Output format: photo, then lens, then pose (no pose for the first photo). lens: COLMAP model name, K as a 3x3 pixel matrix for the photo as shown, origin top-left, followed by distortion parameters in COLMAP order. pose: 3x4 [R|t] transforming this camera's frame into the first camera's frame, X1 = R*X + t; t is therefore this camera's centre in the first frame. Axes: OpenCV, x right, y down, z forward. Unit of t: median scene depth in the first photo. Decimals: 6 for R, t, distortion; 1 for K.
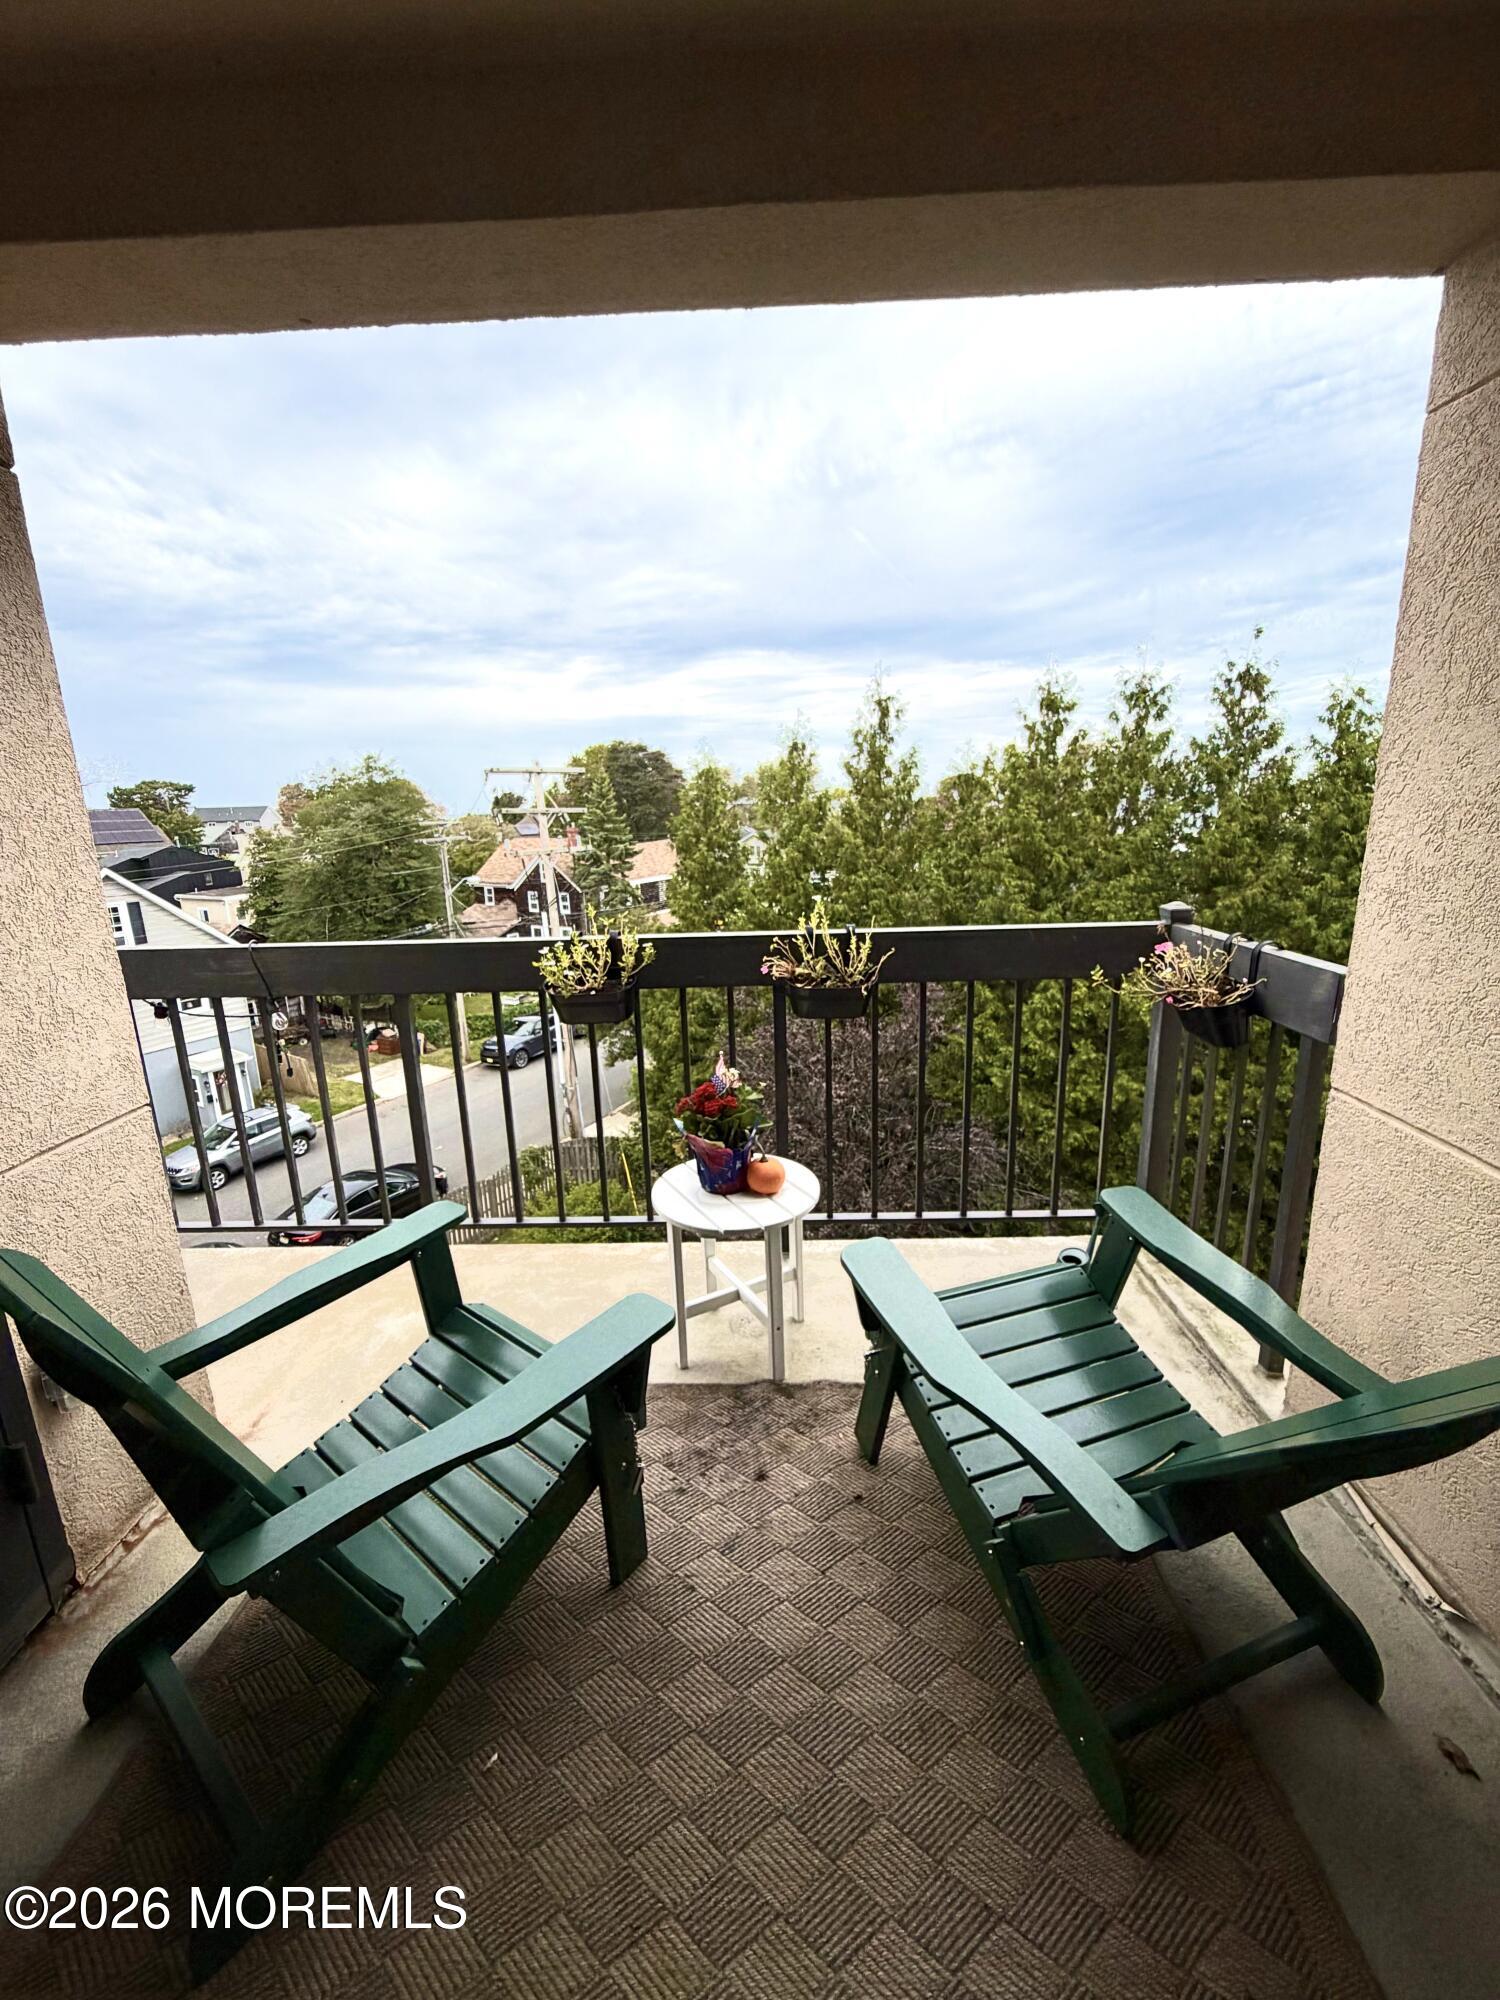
lens RADIAL K [[795.6, 0, 749.6], [0, 795.6, 993.8], [0, 0, 1]] dist [0.000947, -0.000378]
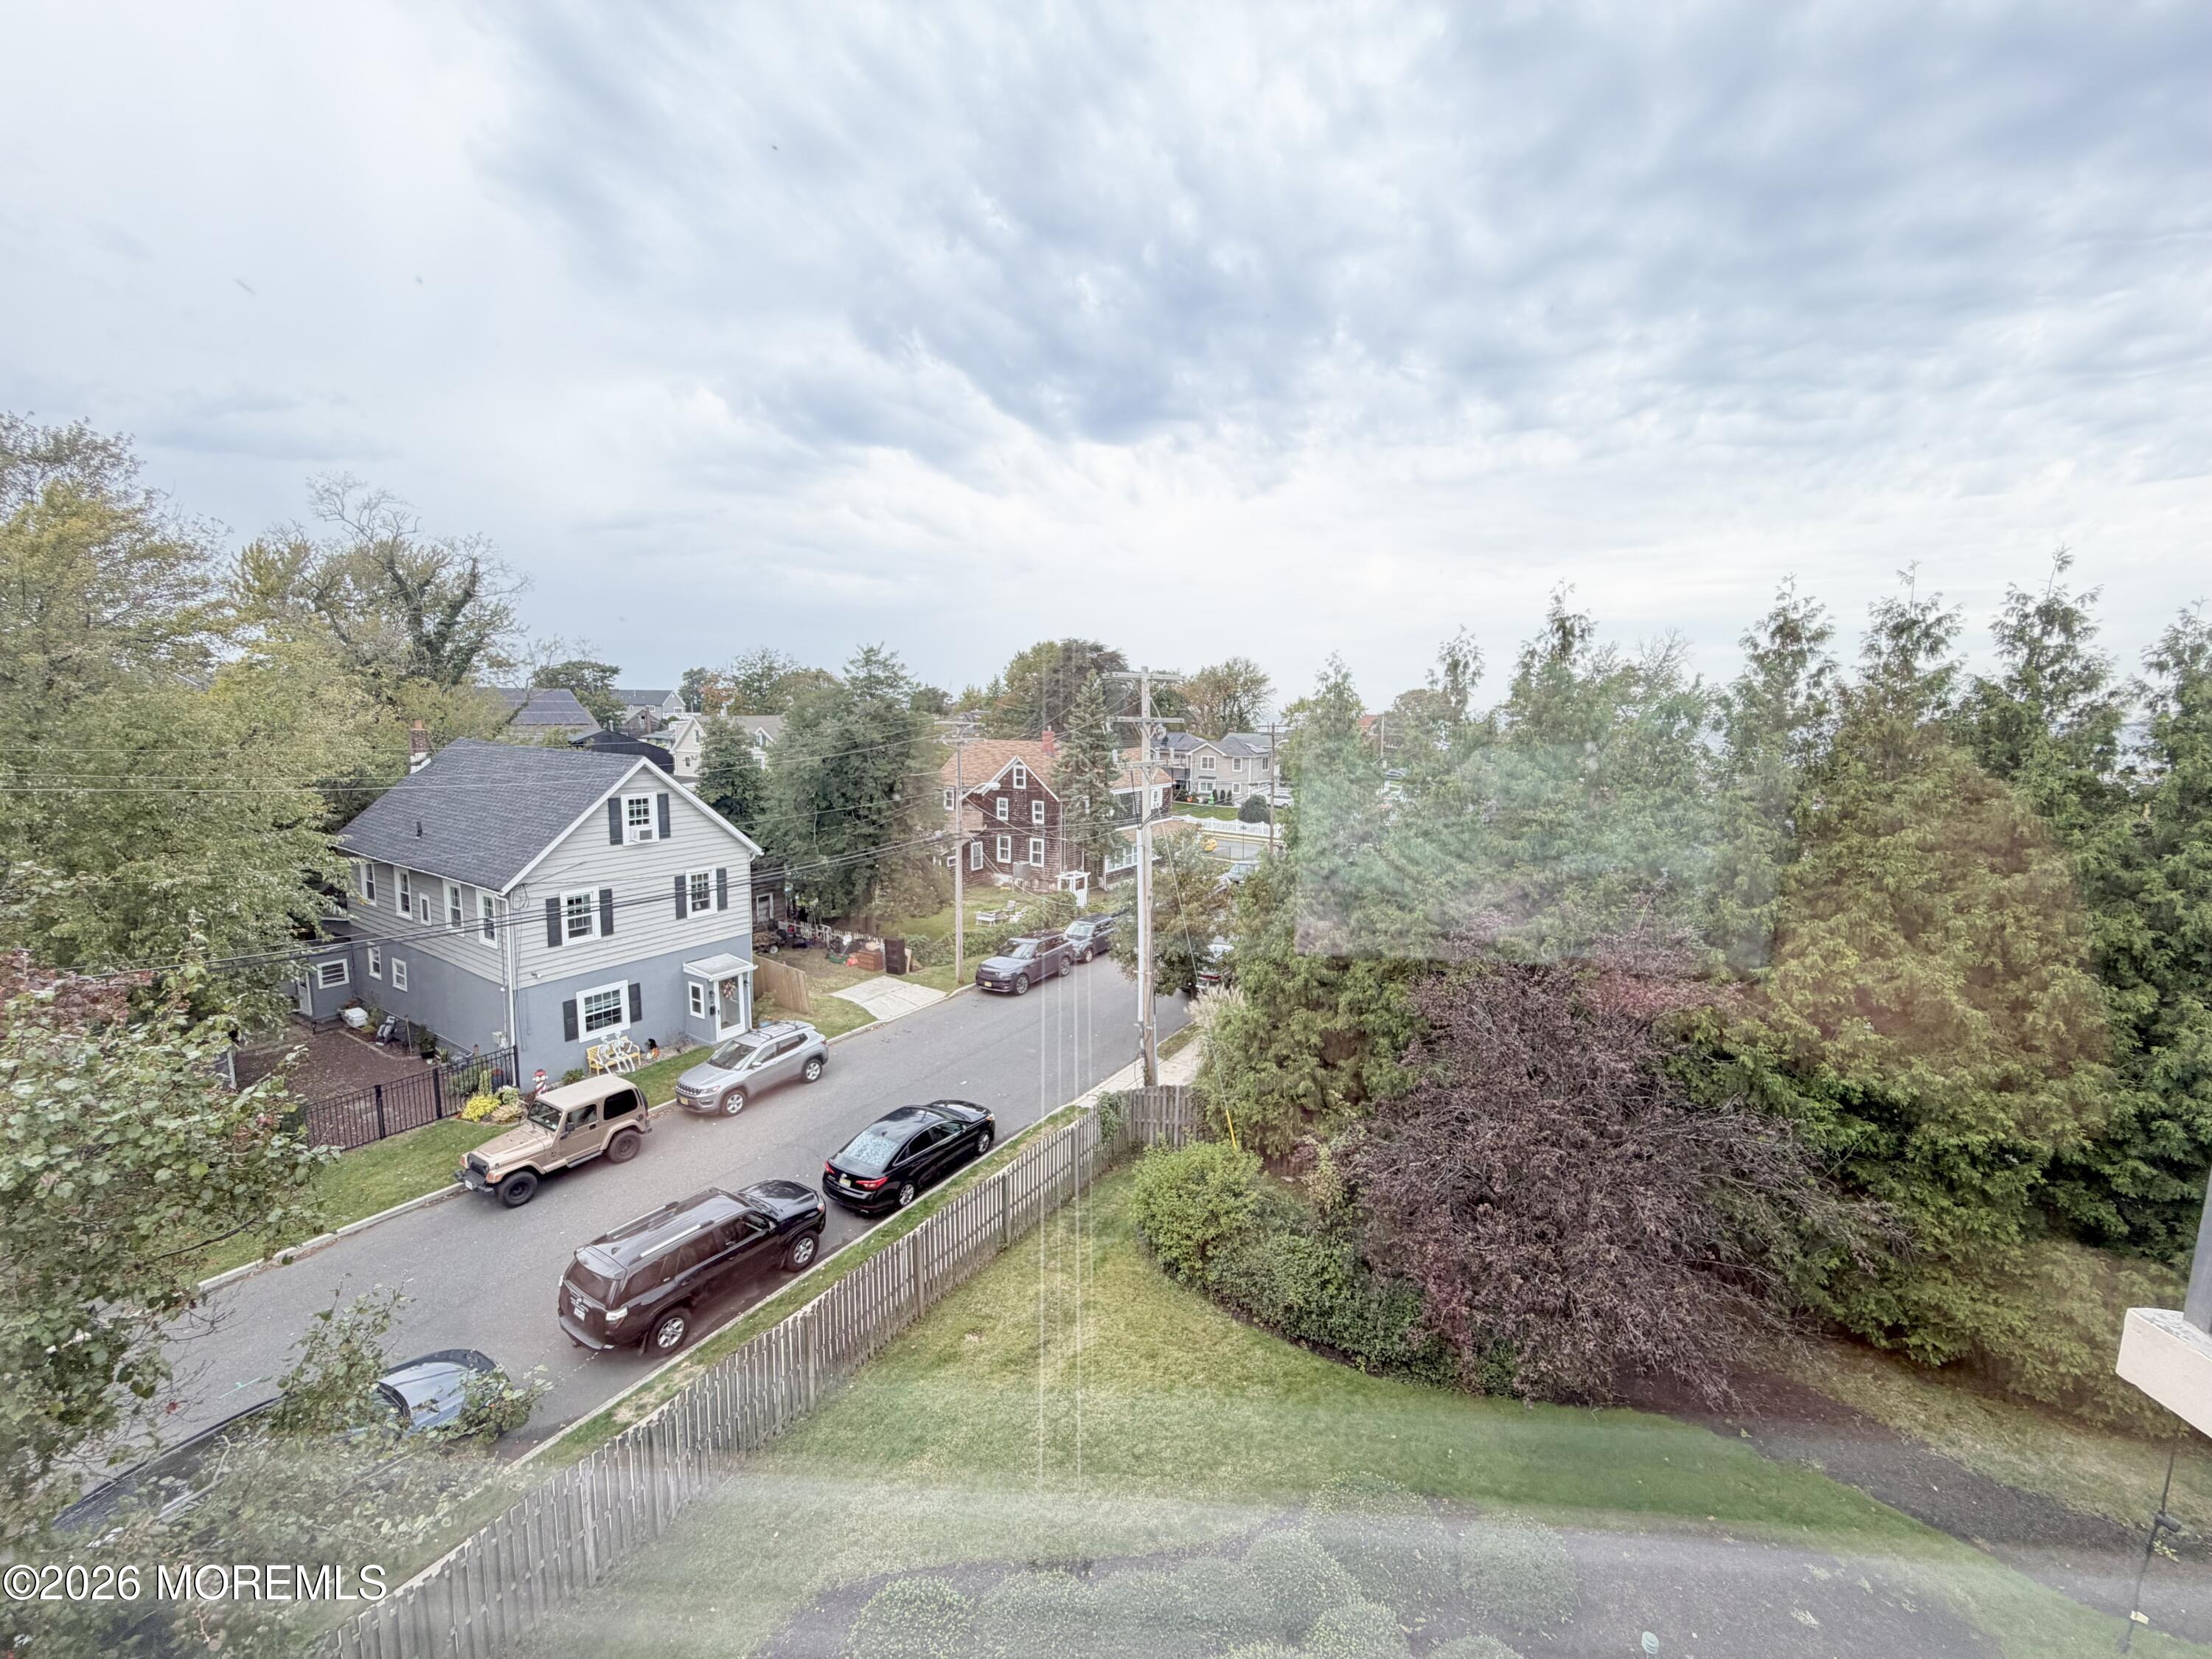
lens RADIAL K [[879.9, 0, 1101.4], [0, 879.9, 829.2], [0, 0, 1]] dist [0.000947, -0.000378]
pose [[0.996873, 0.051751, -0.059708, -0.258617], [-0.057301, 0.993795, -0.095330, -0.005559], [0.054404, 0.098453, 0.993653, 0.001632]]
